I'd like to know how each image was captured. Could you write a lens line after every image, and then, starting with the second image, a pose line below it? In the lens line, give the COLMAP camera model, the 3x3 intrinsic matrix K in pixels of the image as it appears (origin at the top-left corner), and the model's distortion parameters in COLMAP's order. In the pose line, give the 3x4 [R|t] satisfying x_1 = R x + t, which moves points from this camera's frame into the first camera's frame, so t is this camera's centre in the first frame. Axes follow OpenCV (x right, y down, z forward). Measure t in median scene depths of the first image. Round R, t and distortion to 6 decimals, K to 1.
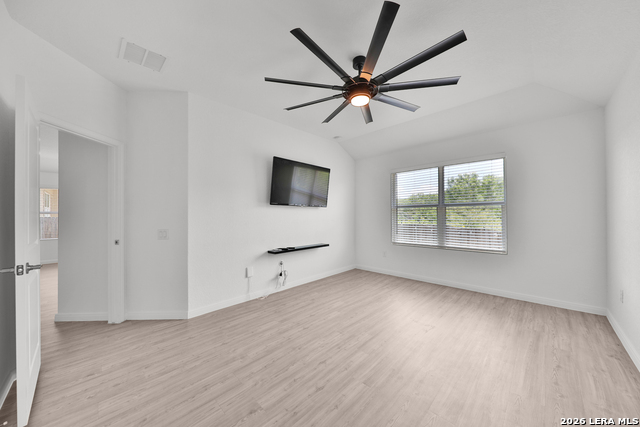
lens RADIAL K [[229.5, 0, 324.7], [0, 229.5, 213.4], [0, 0, 1]] dist [-0.000210, -0.000237]
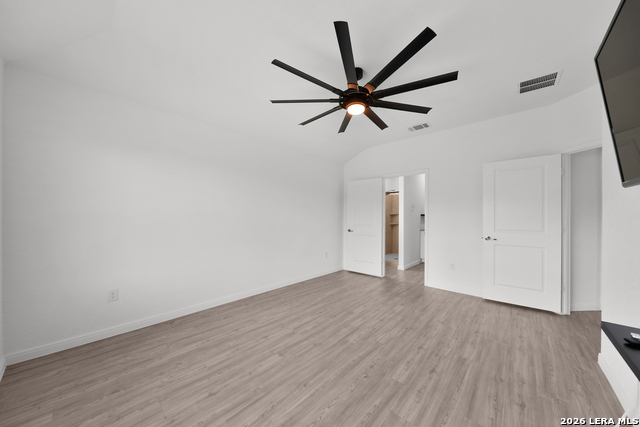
lens RADIAL K [[217.5, 0, 324.6], [0, 217.5, 217.8], [0, 0, 1]] dist [0.004176, -0.002356]
pose [[-0.999039, 0.004433, -0.043614, 0.291920], [0.004533, 0.999987, -0.002211, 0.007000], [0.043604, -0.002407, -0.999046, 1.684031]]
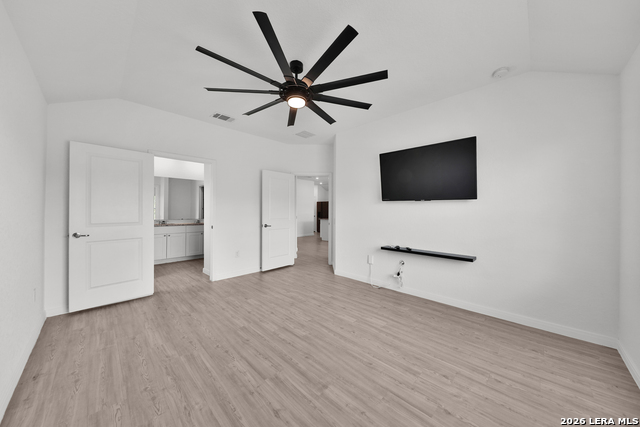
lens RADIAL K [[217.5, 0, 321.2], [0, 217.5, 211.8], [0, 0, 1]] dist [0.004176, -0.002356]
pose [[-0.014084, 0.013109, -0.999815, 0.970492], [0.002198, 0.999912, 0.013079, -0.005028], [0.999898, -0.002014, -0.014112, 0.953713]]
